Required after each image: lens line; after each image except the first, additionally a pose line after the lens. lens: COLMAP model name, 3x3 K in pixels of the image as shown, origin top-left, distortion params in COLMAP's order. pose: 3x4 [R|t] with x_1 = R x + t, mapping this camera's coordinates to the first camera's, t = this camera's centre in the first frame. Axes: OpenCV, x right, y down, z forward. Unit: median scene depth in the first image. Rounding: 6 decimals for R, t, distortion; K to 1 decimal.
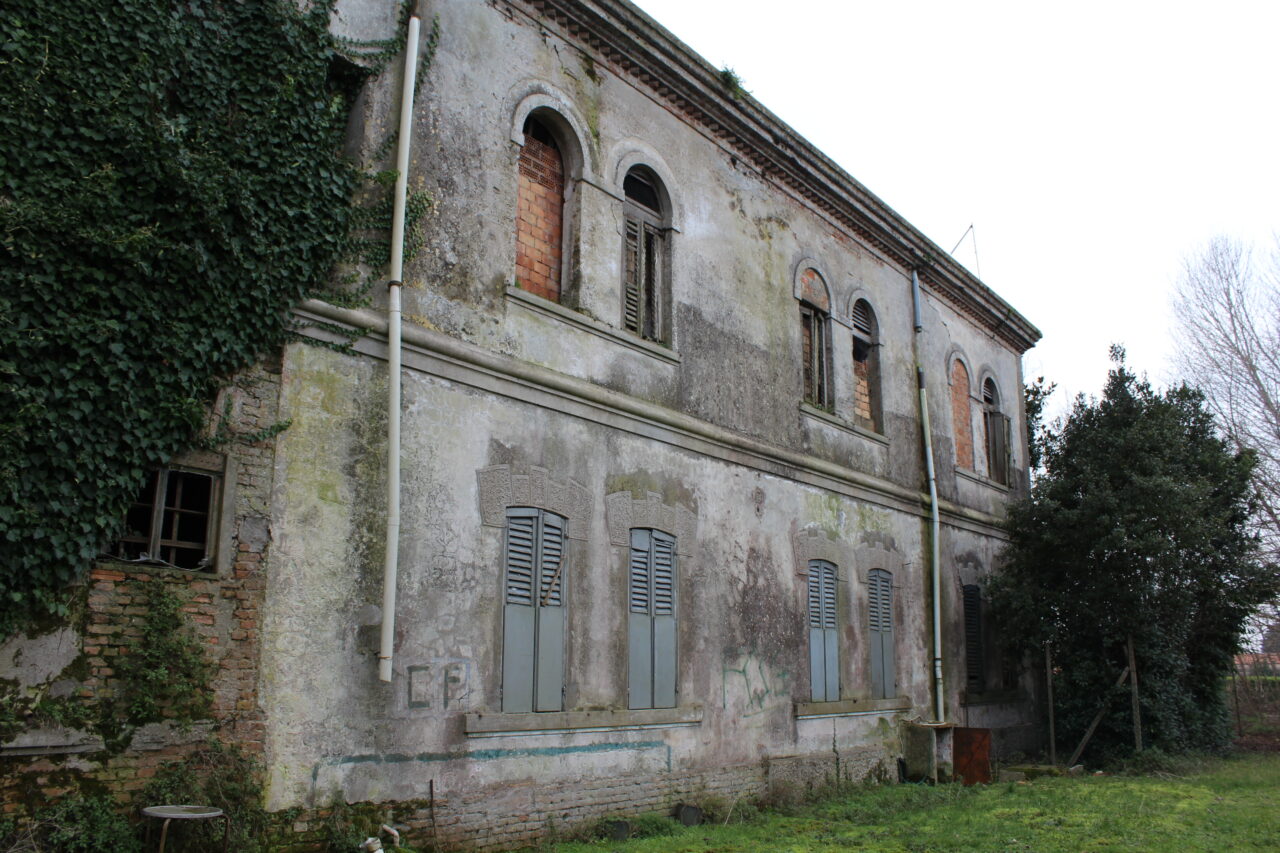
lens RADIAL K [[1068.6, 0, 640.0], [0, 1068.6, 426.5], [0, 0, 1]] dist [-0.170001, 0.153579]
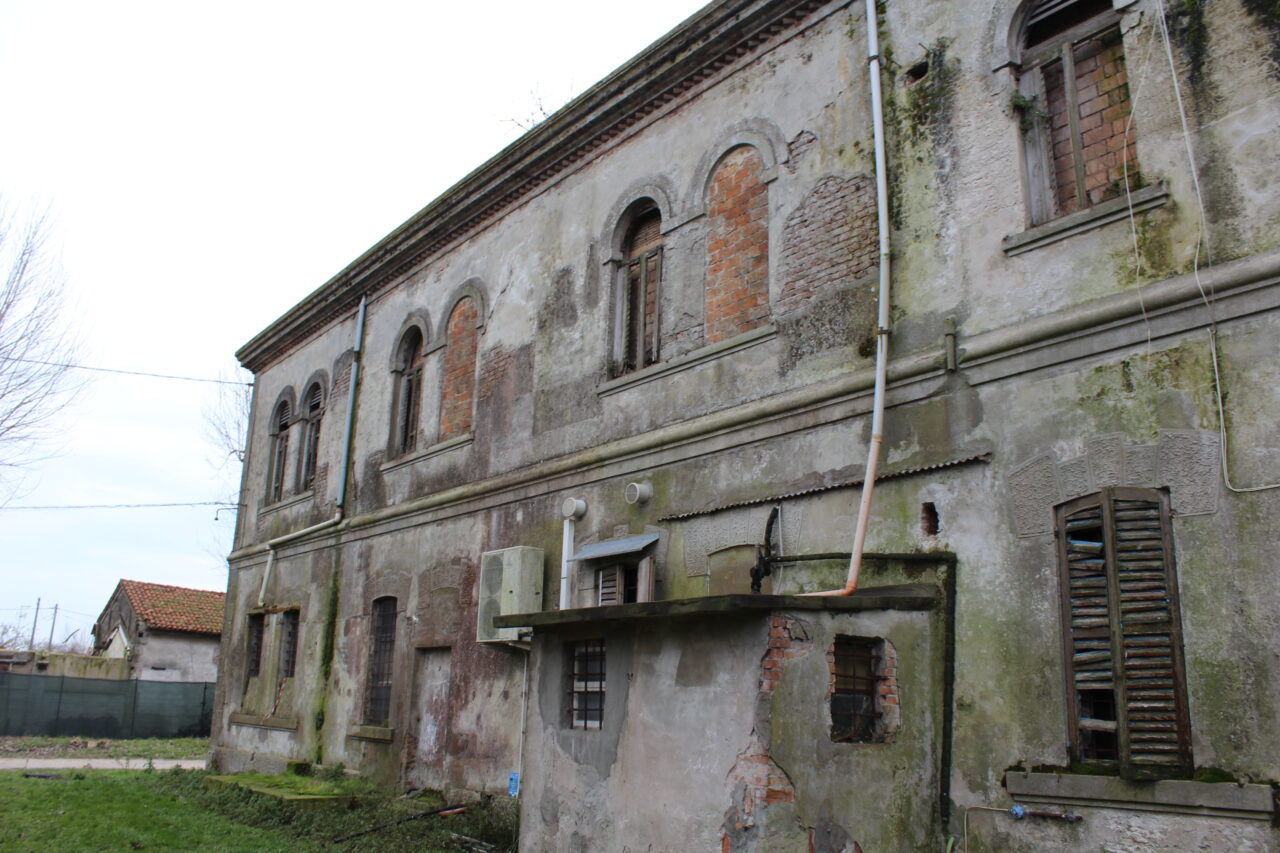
lens RADIAL K [[1068.6, 0, 640.0], [0, 1068.6, 426.5], [0, 0, 1]] dist [-0.170001, 0.153579]
pose [[-0.238208, -0.268385, -0.933395, 0.765800], [0.192242, 0.929015, -0.316187, 0.232659], [0.951998, -0.254757, -0.169704, 0.968892]]
